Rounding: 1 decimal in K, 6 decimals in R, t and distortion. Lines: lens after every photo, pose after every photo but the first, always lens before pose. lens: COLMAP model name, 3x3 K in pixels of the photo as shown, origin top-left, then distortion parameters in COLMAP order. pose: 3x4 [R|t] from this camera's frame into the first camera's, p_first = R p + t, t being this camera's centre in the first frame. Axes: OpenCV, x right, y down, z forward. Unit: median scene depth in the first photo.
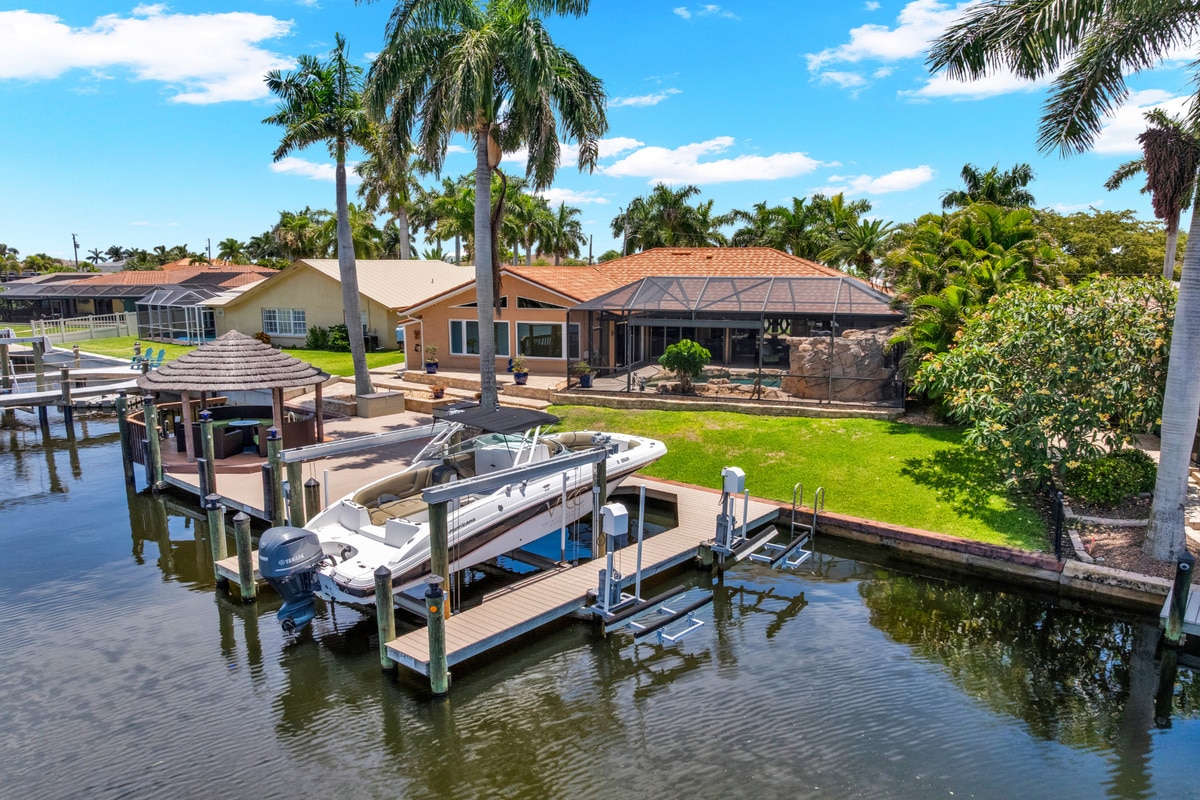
lens RADIAL K [[857.2, 0, 600.0], [0, 857.2, 400.0], [0, 0, 1]] dist [-0.032739, -0.006726]
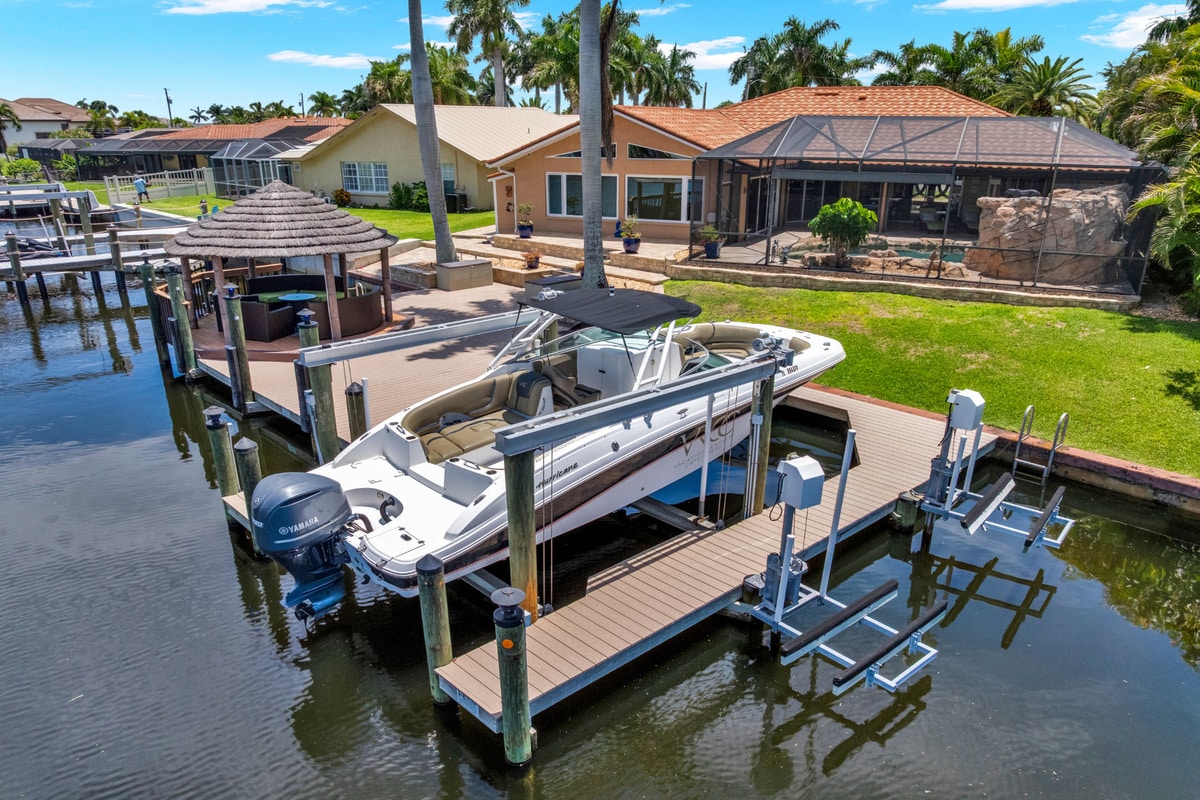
lens RADIAL K [[864.0, 0, 595.5], [0, 864.0, 423.5], [0, 0, 1]] dist [-0.033852, -0.004190]
pose [[0.992591, 0.038053, -0.115389, -0.027612], [-0.016901, 0.983700, 0.179021, -0.005350], [0.120320, -0.175744, 0.977055, 0.174788]]
